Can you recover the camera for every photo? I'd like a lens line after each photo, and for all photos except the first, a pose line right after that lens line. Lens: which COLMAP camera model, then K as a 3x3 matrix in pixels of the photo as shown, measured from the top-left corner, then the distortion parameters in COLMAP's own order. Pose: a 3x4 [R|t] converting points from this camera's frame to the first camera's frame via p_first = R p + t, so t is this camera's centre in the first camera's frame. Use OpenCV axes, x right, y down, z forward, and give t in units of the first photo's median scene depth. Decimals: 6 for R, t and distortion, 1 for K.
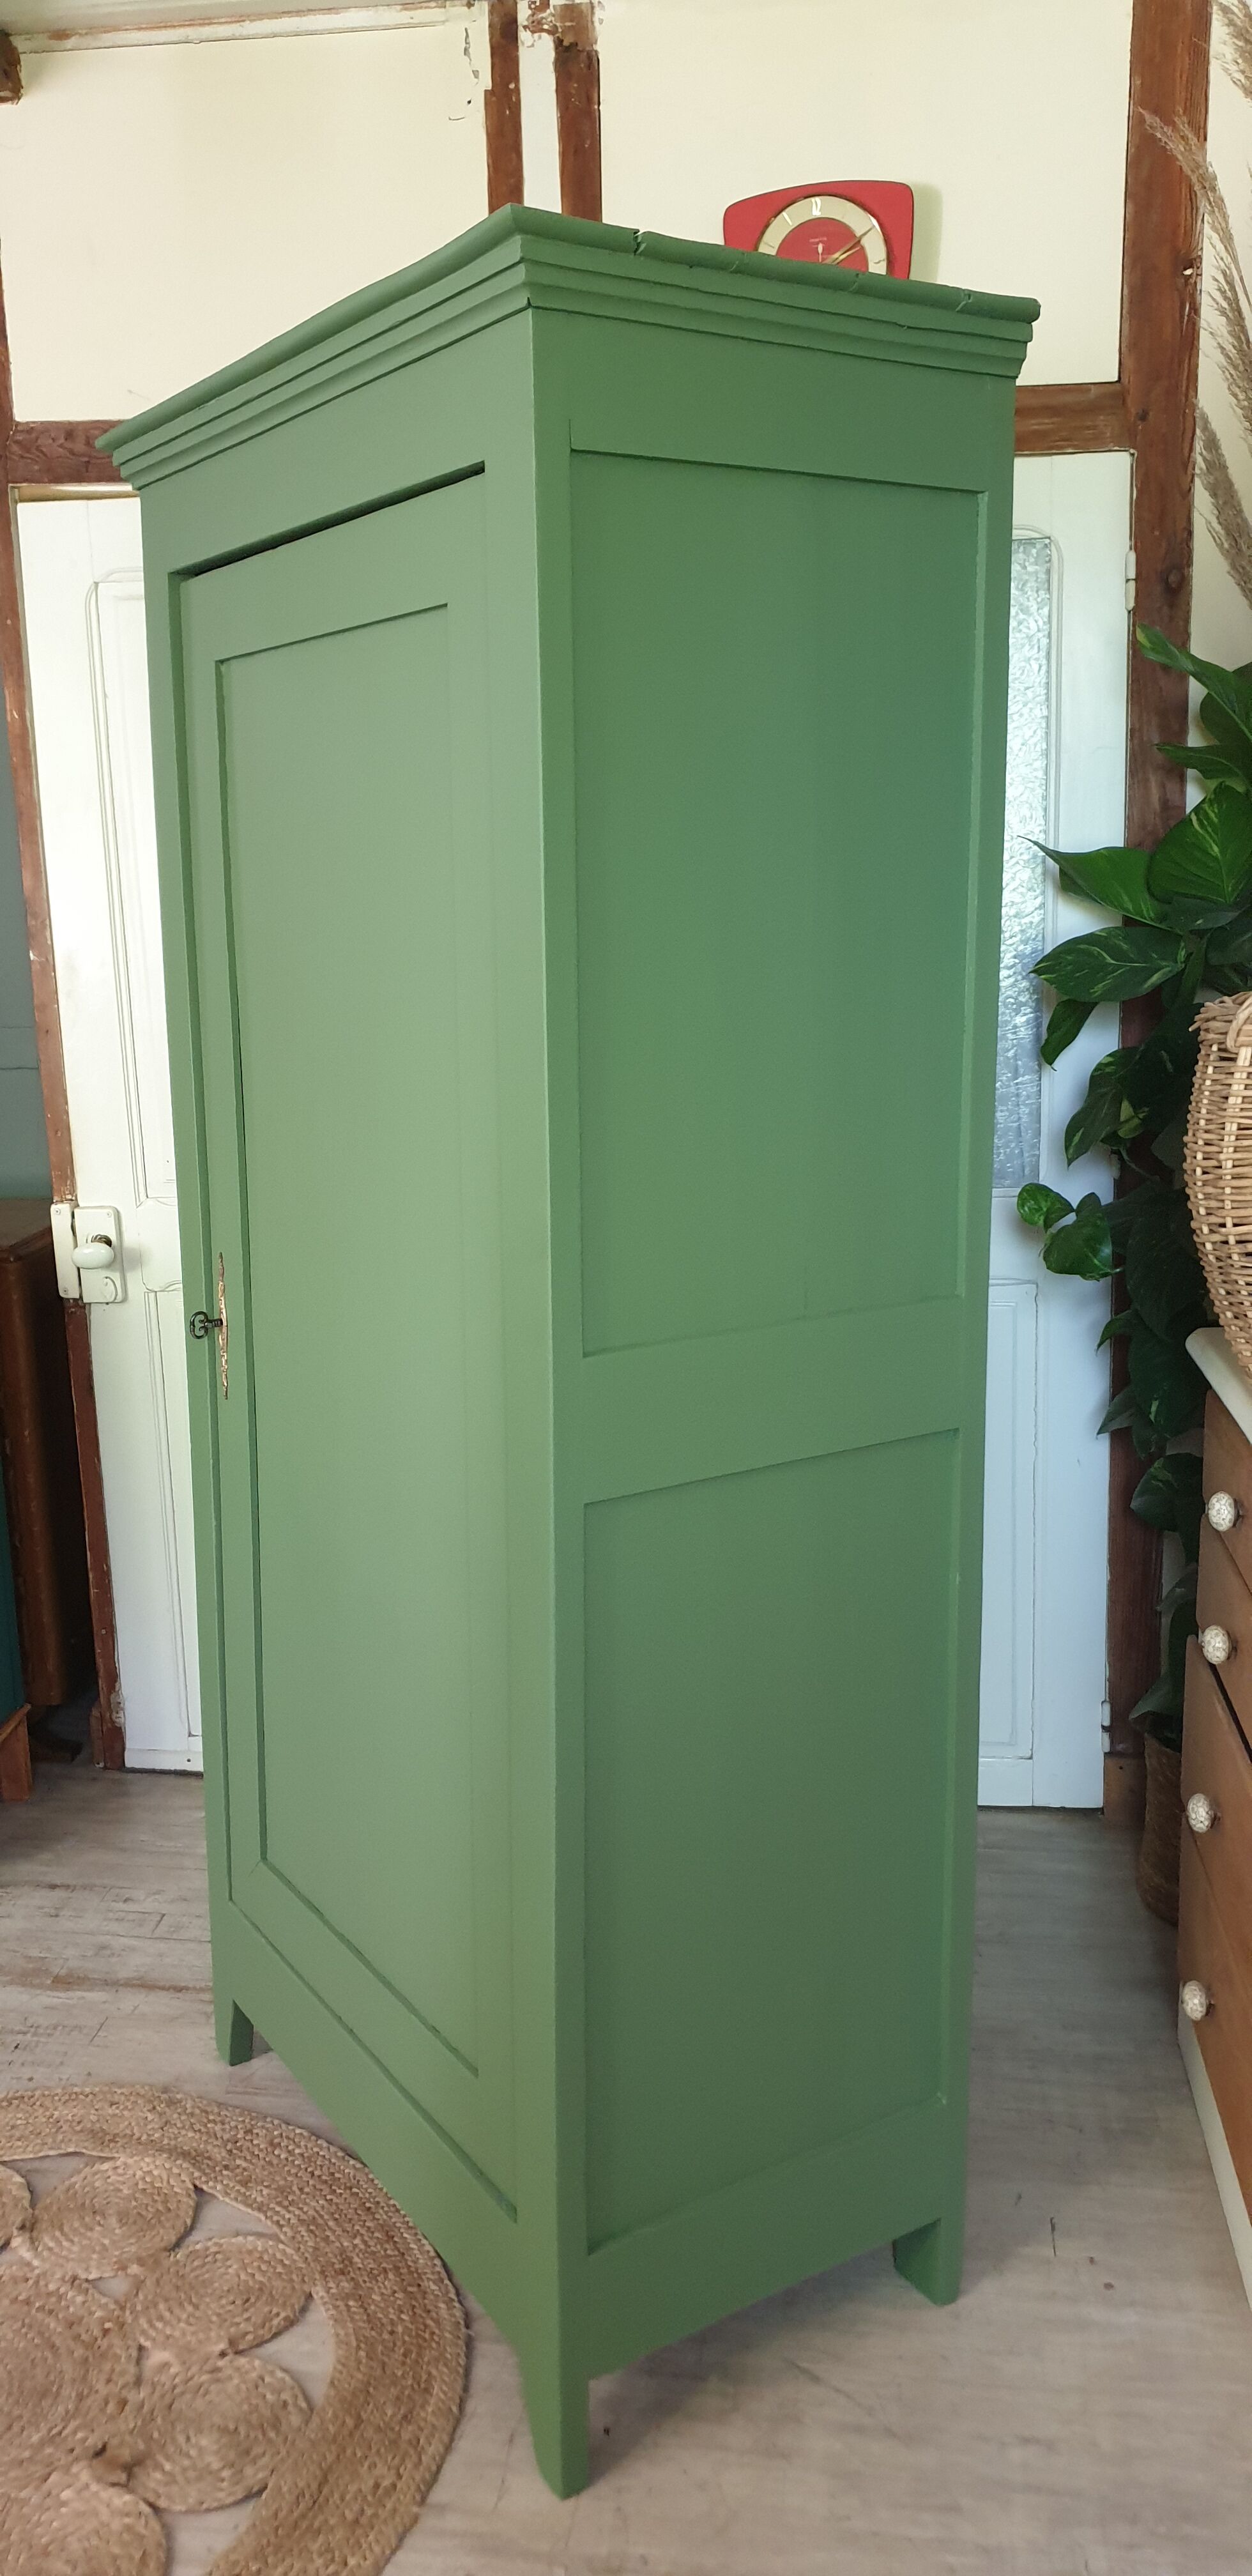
lens RADIAL K [[2014.4, 0, 617.7], [0, 2014.4, 1286.7], [0, 0, 1]] dist [-0.013498, 0.051042]
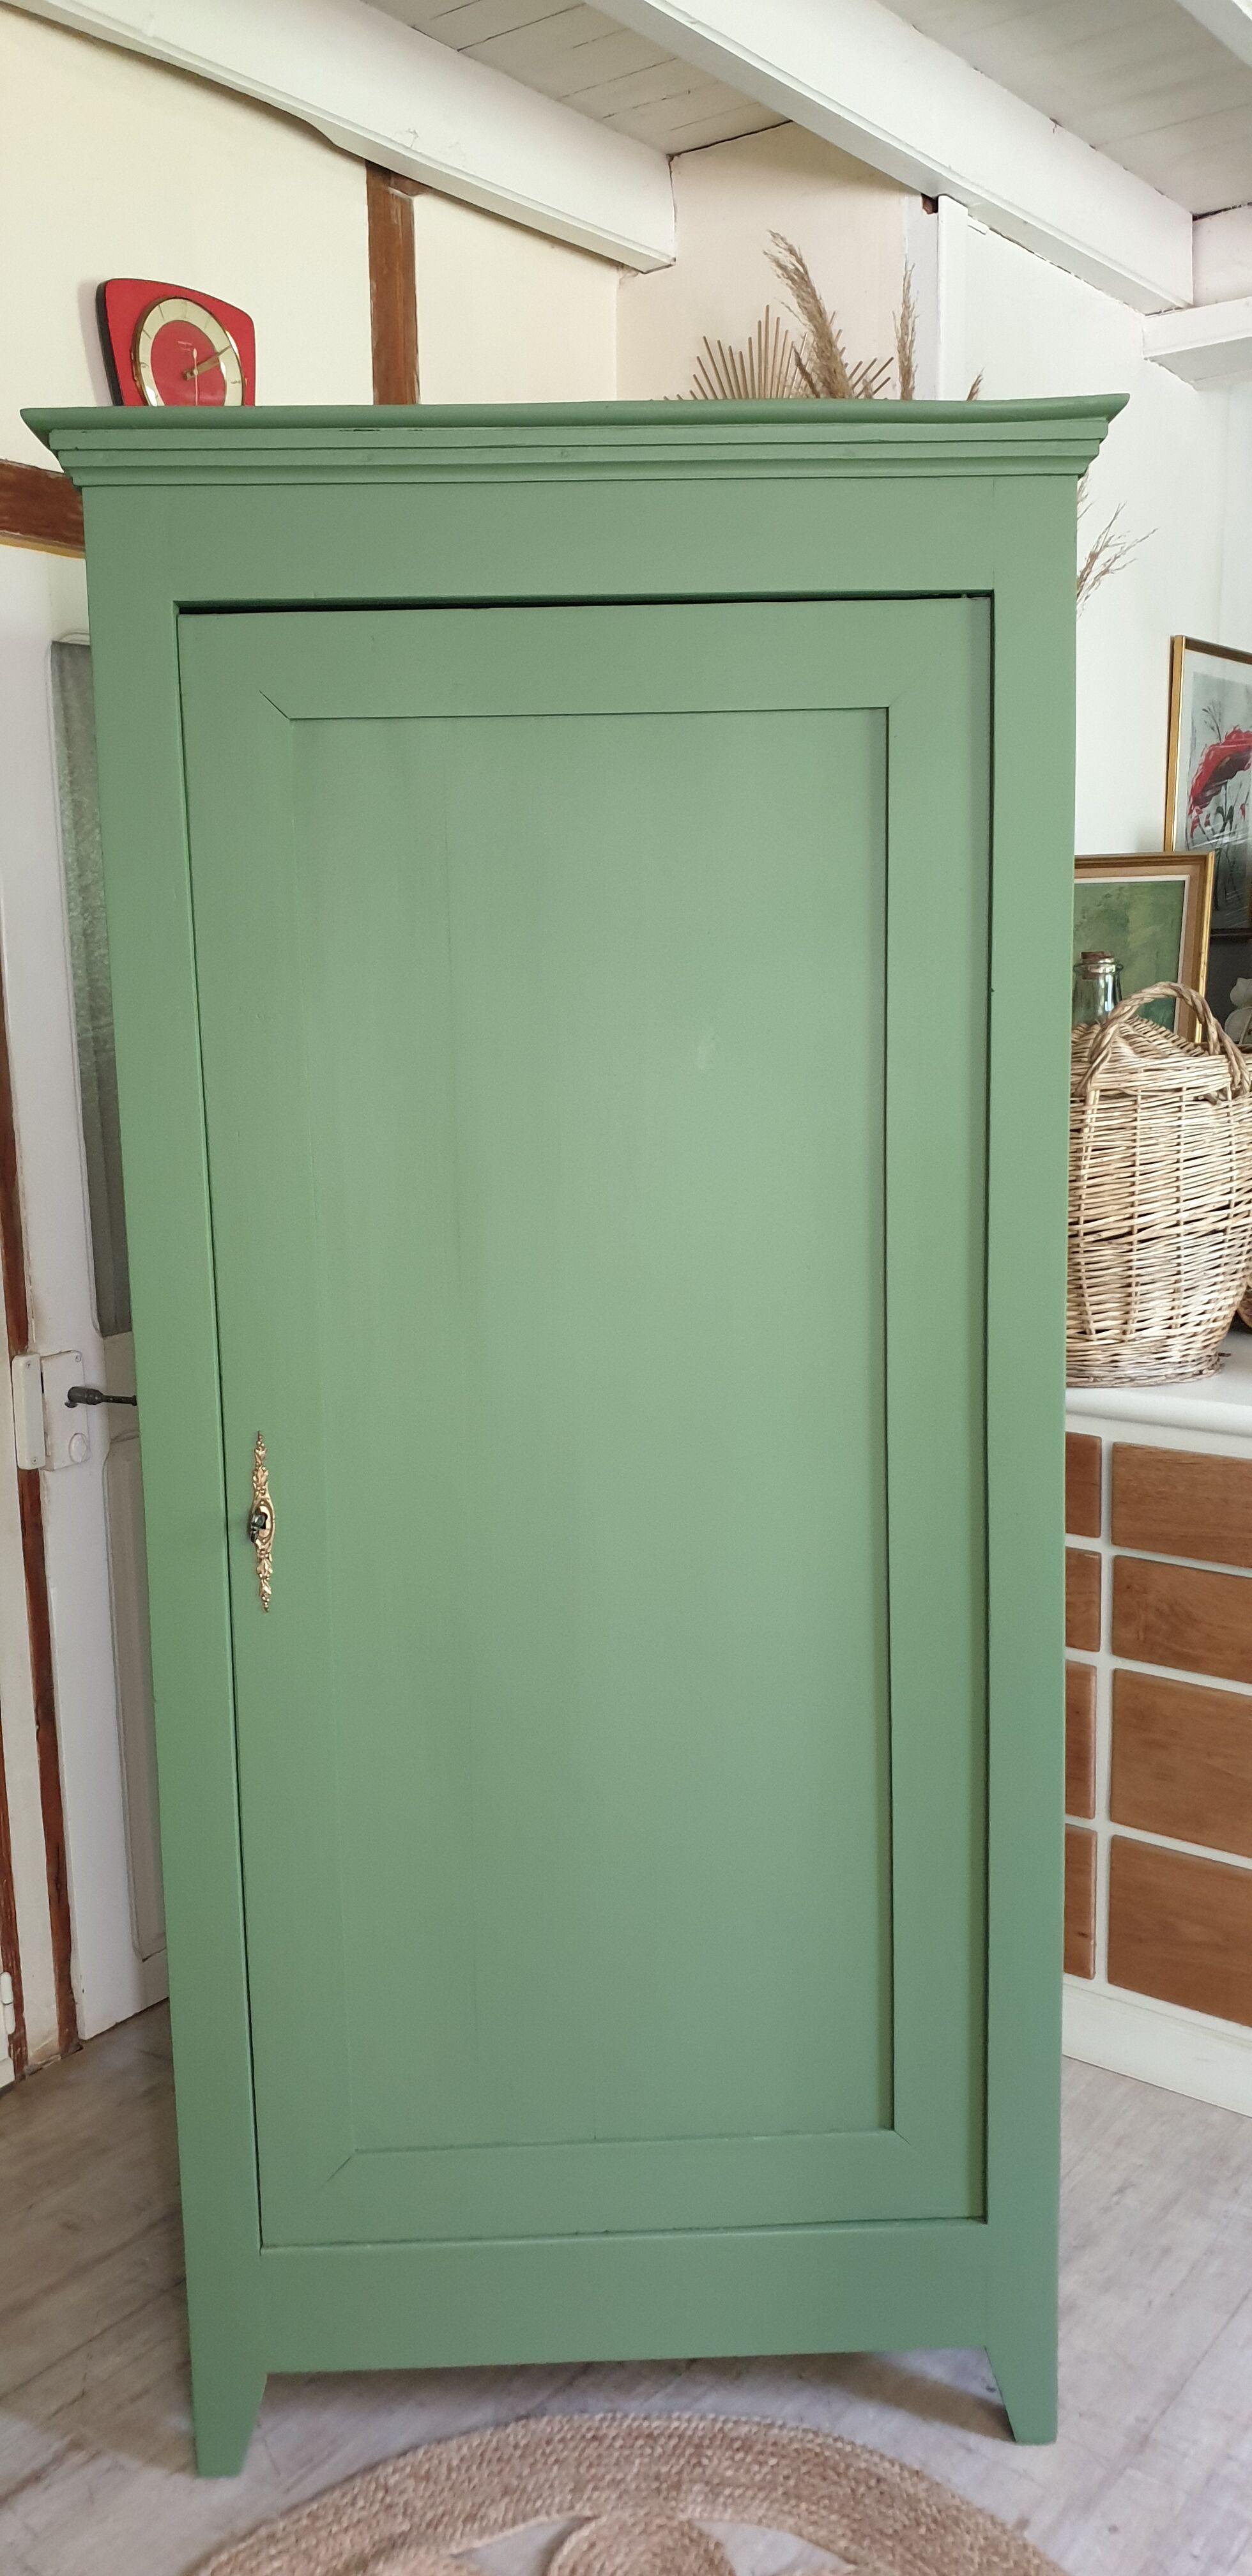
lens RADIAL K [[2014.4, 0, 619.0], [0, 2014.4, 1303.4], [0, 0, 1]] dist [-0.013498, 0.051042]
pose [[0.506183, -0.133912, 0.851966, -0.750210], [0.190964, 0.980753, 0.040697, -0.067560], [-0.841018, 0.142095, 0.522013, 0.411650]]
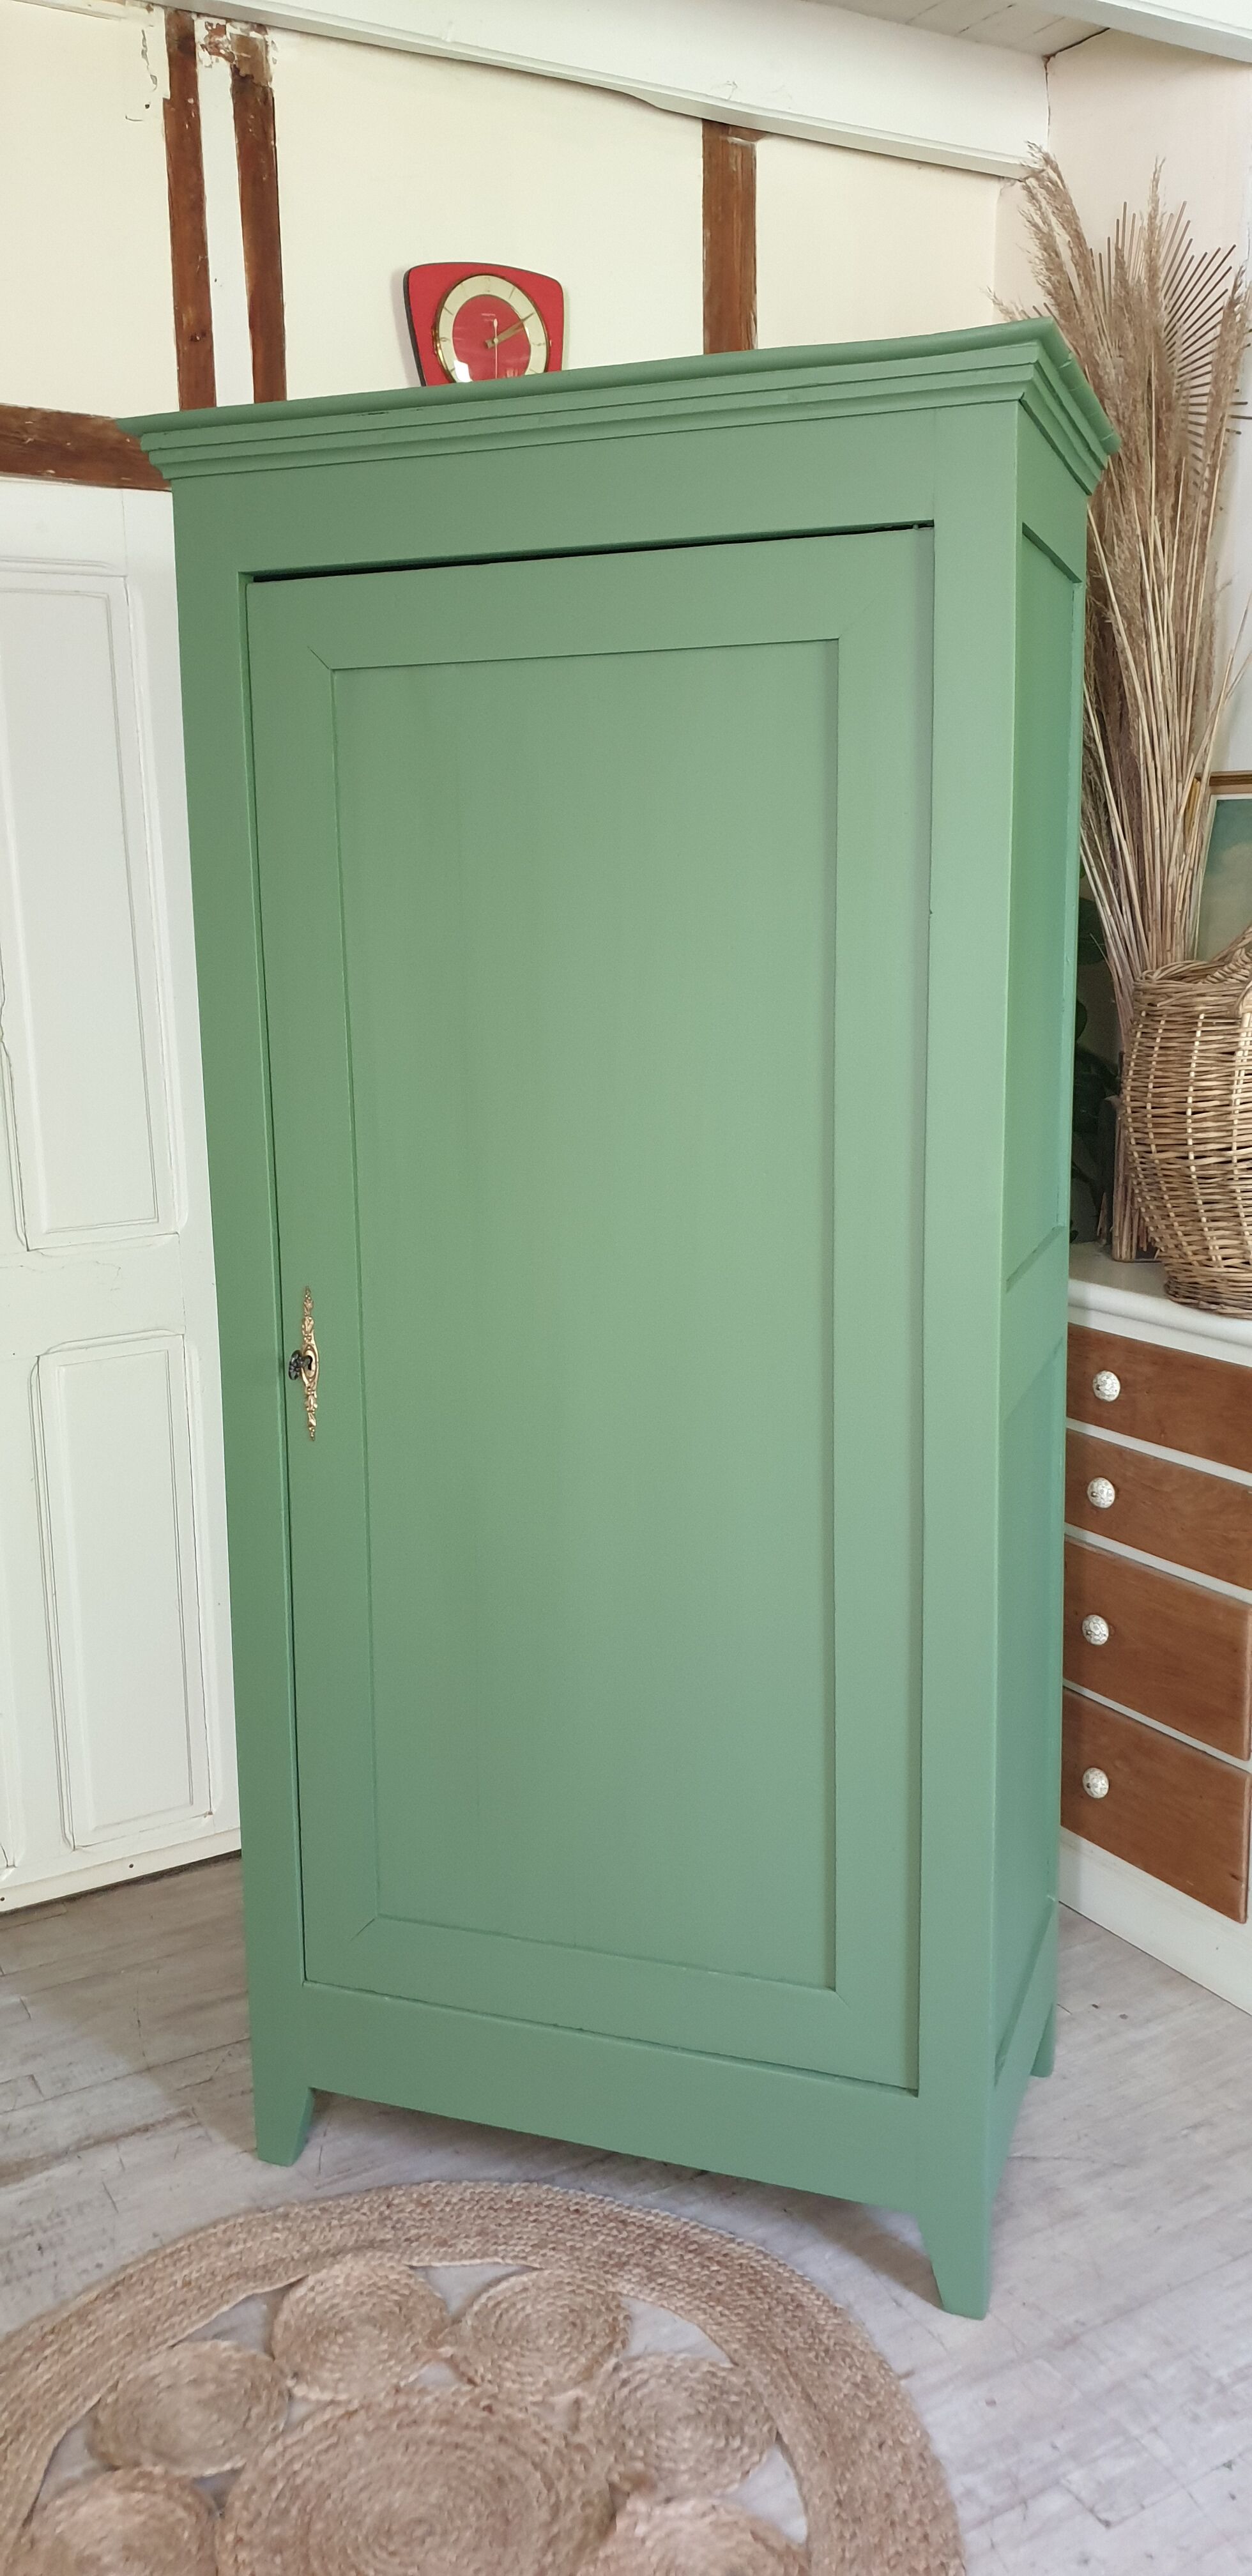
lens RADIAL K [[2014.4, 0, 641.3], [0, 2014.4, 1278.6], [0, 0, 1]] dist [-0.013498, 0.051042]
pose [[0.784226, -0.113810, 0.609948, -0.603992], [0.132713, 0.991052, 0.014287, -0.011942], [-0.606116, 0.069743, 0.792313, 0.139876]]
